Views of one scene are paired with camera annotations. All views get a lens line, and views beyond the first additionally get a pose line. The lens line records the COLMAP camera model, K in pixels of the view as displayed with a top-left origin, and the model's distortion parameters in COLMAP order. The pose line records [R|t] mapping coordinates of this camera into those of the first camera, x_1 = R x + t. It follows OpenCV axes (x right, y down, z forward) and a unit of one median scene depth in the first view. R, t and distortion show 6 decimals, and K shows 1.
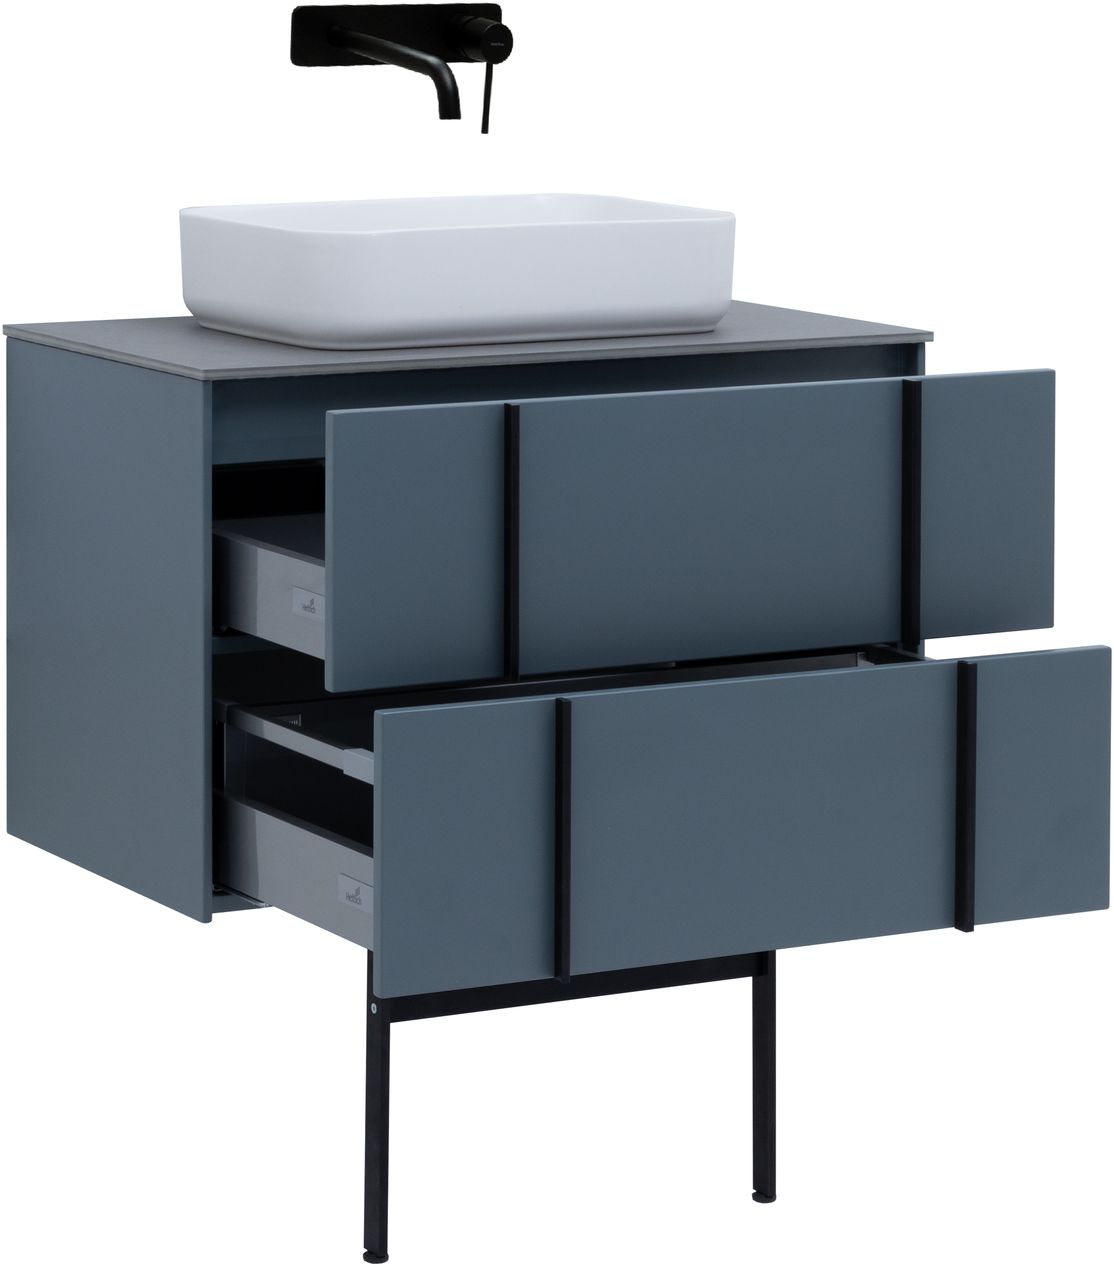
lens RADIAL K [[4703.2, 0, 557.0], [0, 4703.2, 633.5], [0, 0, 1]] dist [-0.099824, -2.152224]
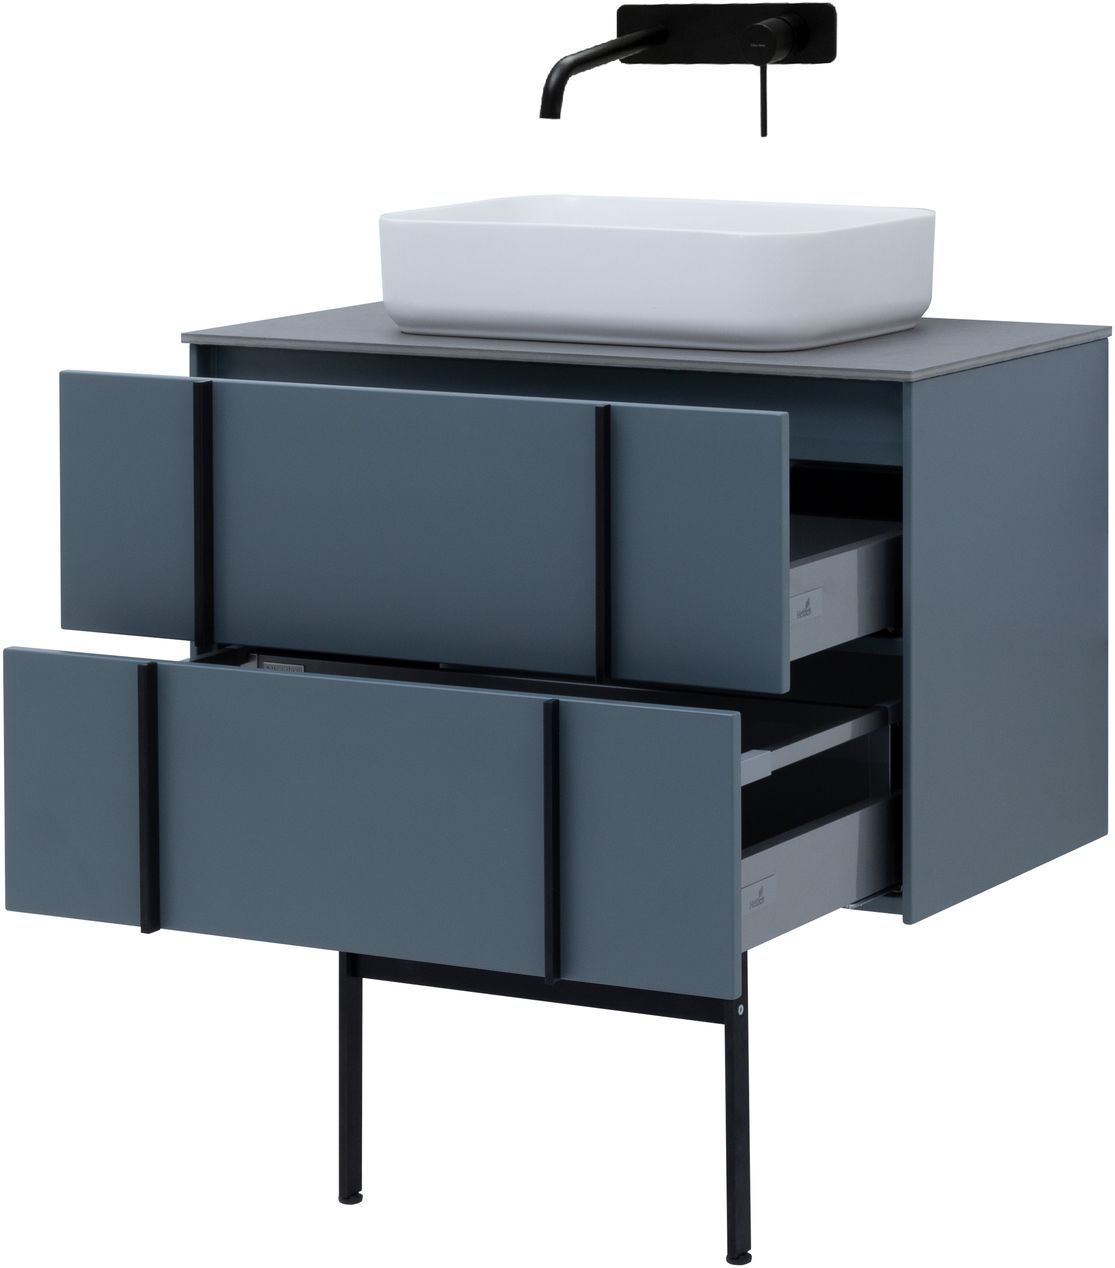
lens RADIAL K [[4706.9, 0, 557.5], [0, 4706.9, 634.0], [0, 0, 1]] dist [-0.099824, -2.152224]
pose [[0.536517, 0.128832, -0.833997, 0.824381], [-0.129035, 0.989181, 0.069795, -0.069186], [0.833966, 0.070168, 0.547336, 0.447031]]
